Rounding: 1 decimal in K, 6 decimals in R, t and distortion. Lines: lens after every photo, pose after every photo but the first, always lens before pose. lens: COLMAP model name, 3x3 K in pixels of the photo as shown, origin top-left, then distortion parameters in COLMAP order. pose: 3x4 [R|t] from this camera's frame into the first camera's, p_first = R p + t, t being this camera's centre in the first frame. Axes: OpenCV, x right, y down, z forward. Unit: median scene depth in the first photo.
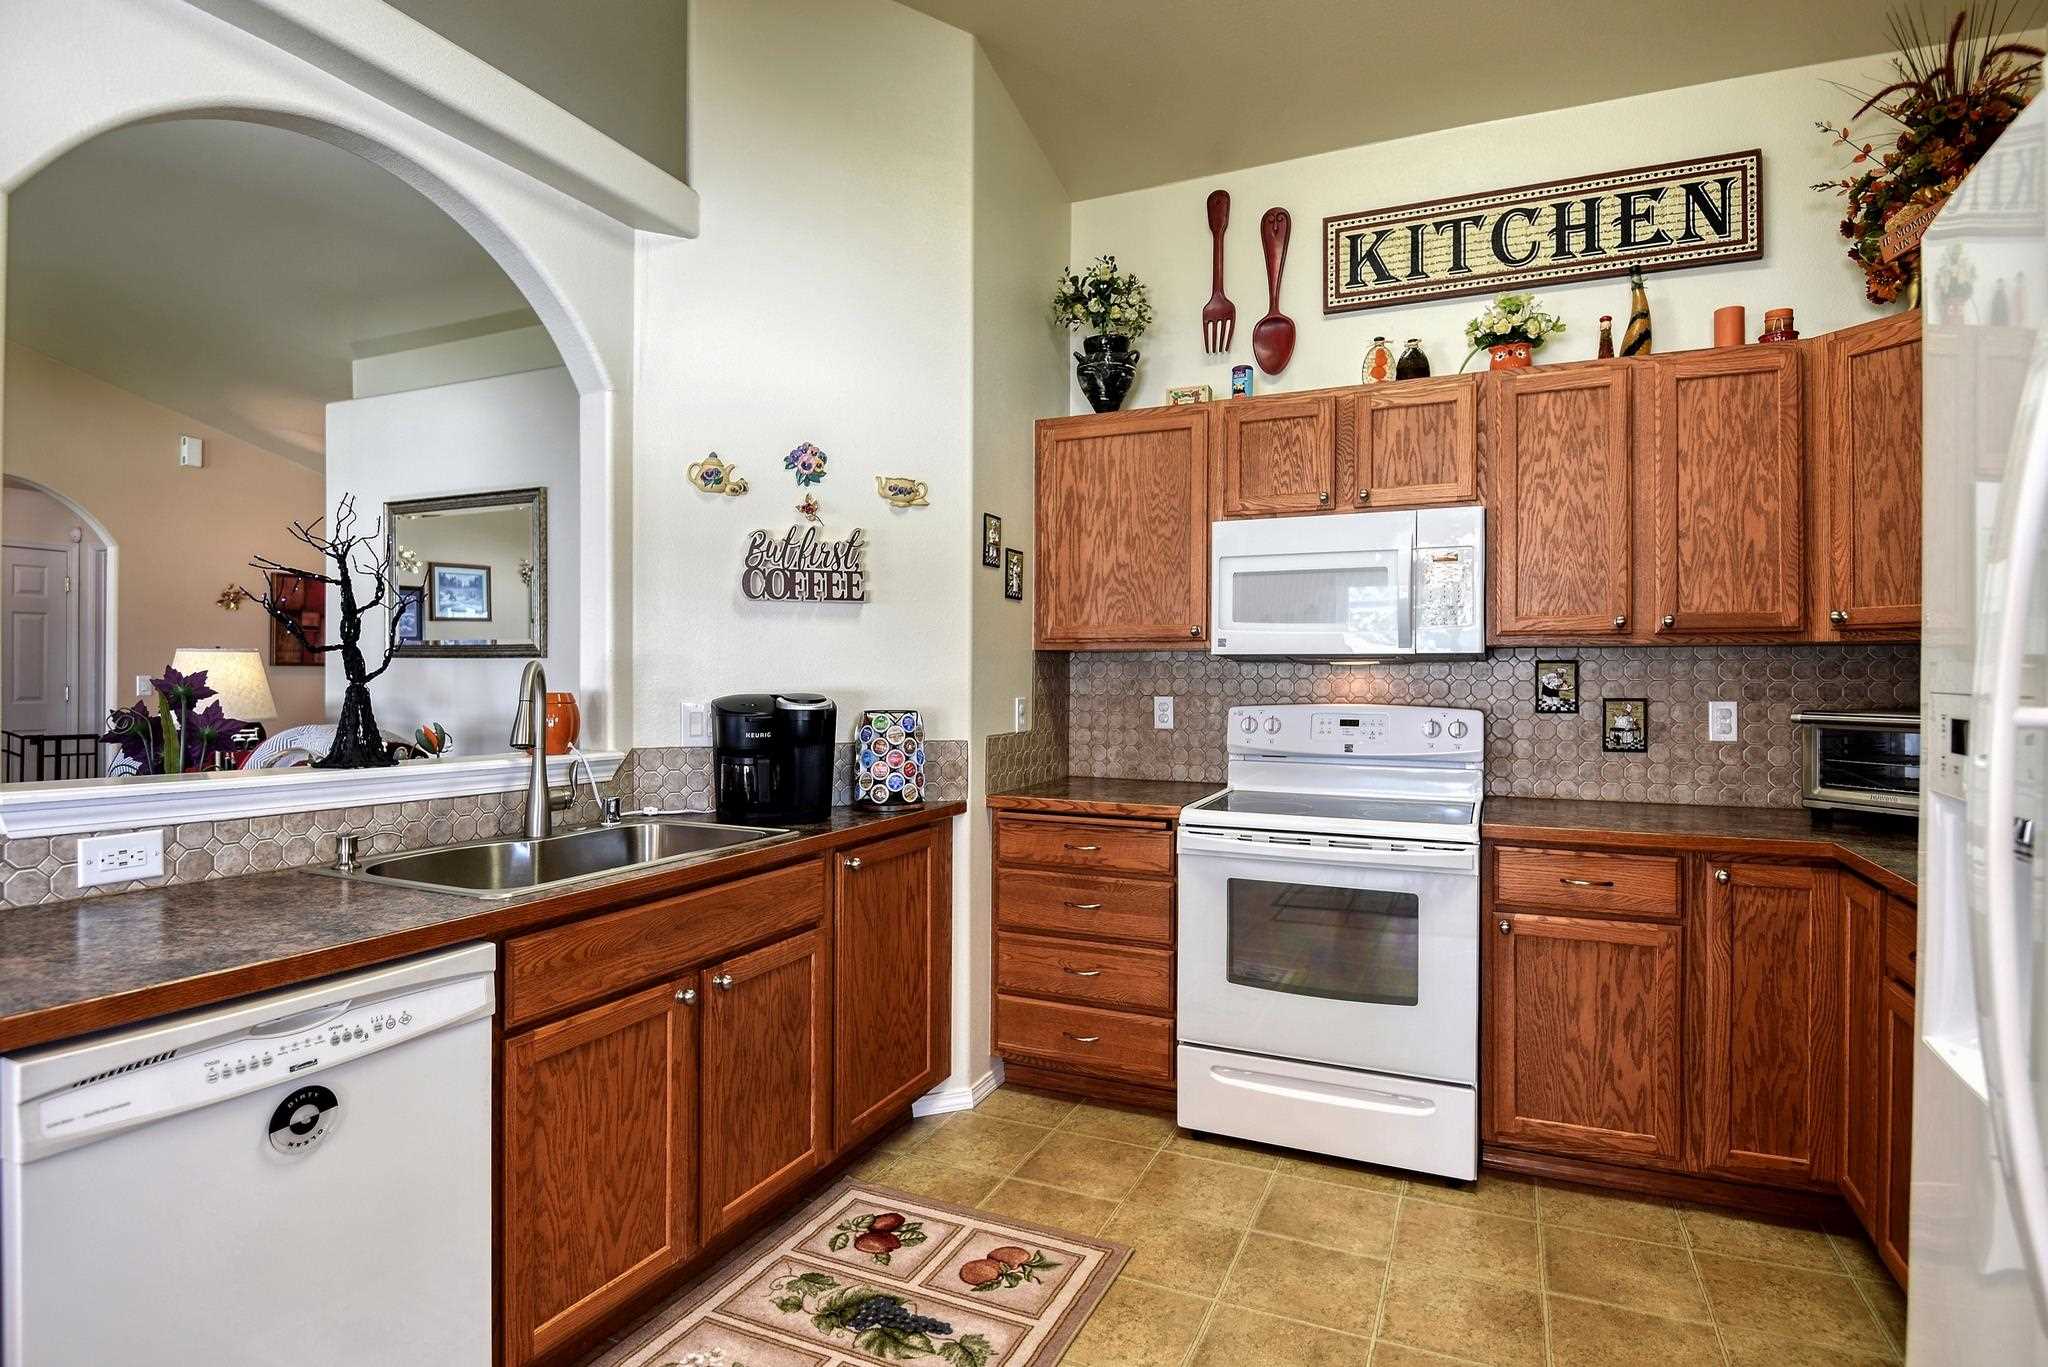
lens RADIAL K [[1043.3, 0, 1038.2], [0, 1043.3, 671.5], [0, 0, 1]] dist [-0.016367, -0.012555]
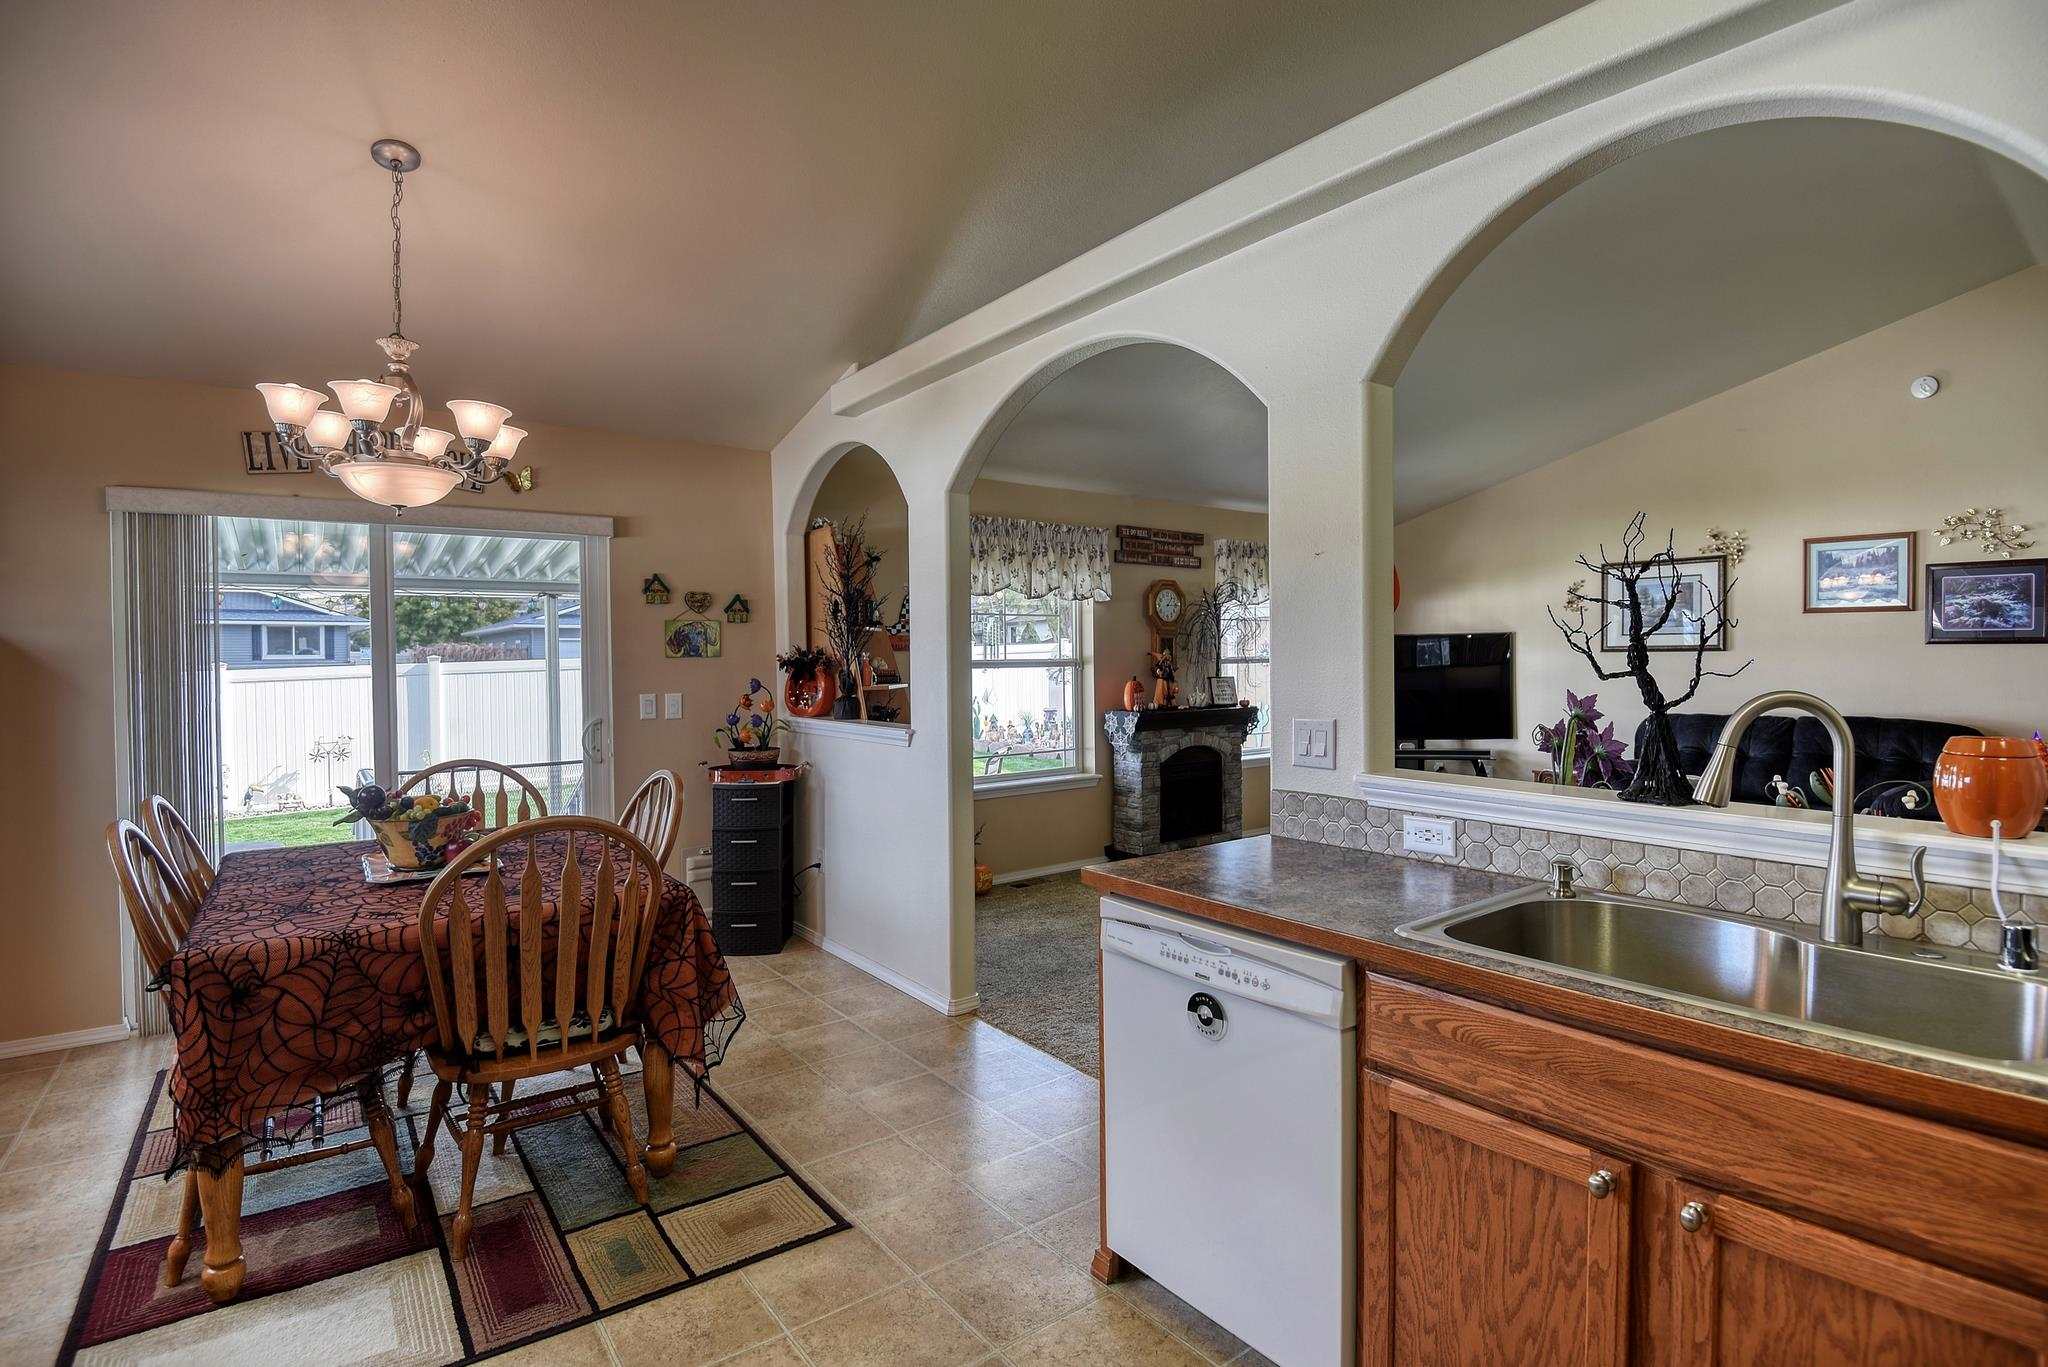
lens RADIAL K [[959.6, 0, 1021.9], [0, 959.6, 675.1], [0, 0, 1]] dist [-0.023718, -0.013611]
pose [[-0.471727, 0.018022, -0.881560, 0.279383], [0.005093, 0.999830, 0.017715, -0.031521], [0.881730, 0.003867, -0.471739, 0.672228]]
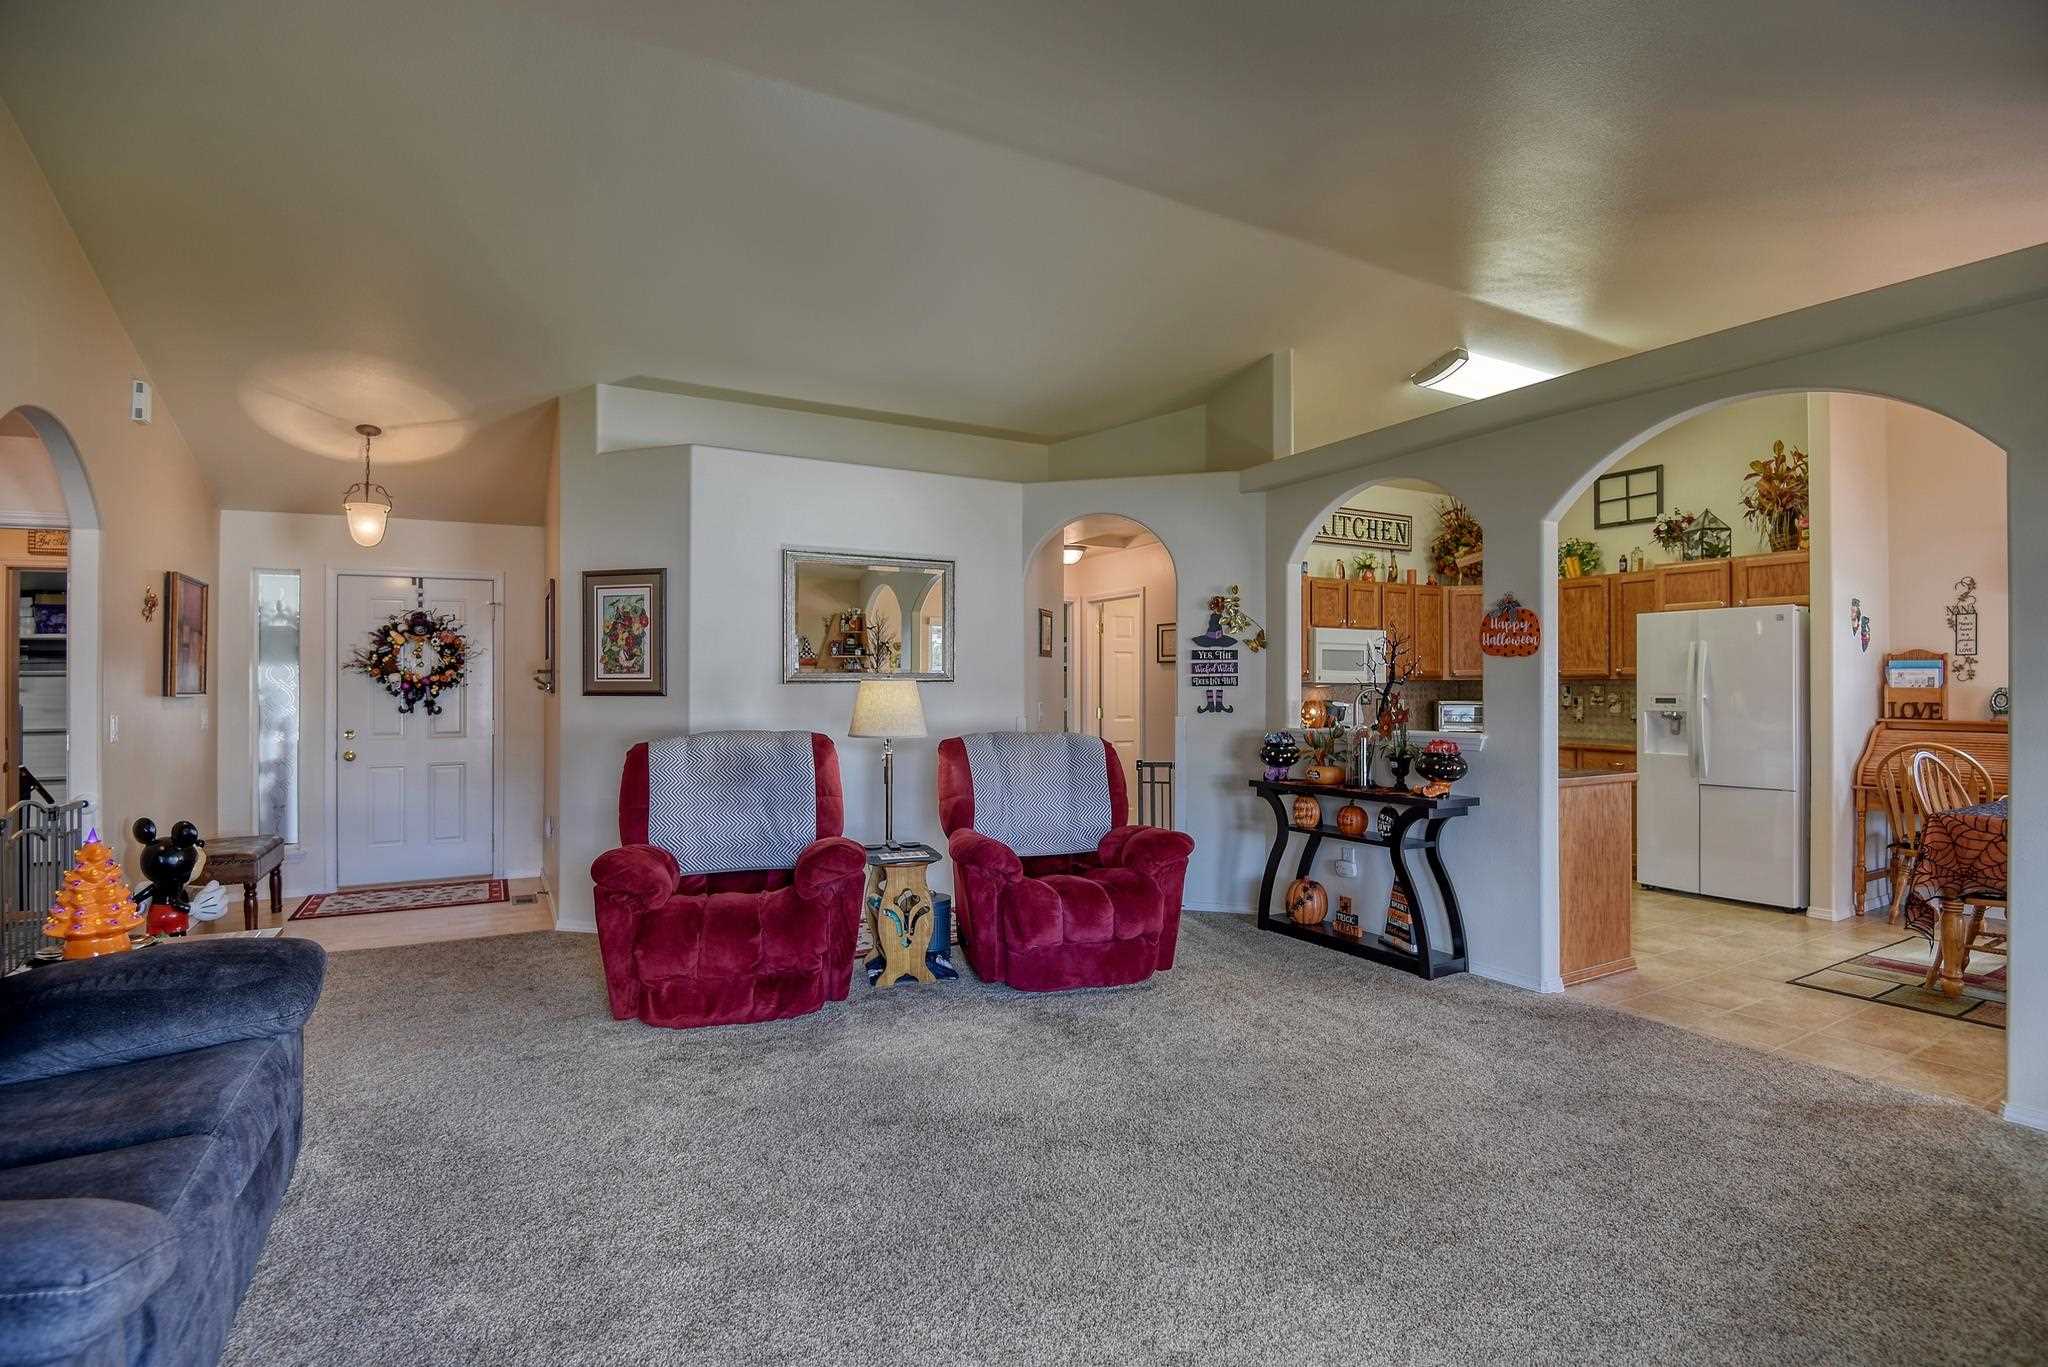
lens RADIAL K [[959.6, 0, 1038.5], [0, 959.6, 686.3], [0, 0, 1]] dist [-0.023718, -0.013611]
pose [[0.591280, -0.004428, 0.806455, -2.230486], [0.006912, 0.999976, 0.000423, -0.020306], [-0.806437, 0.005324, 0.591296, 0.230676]]
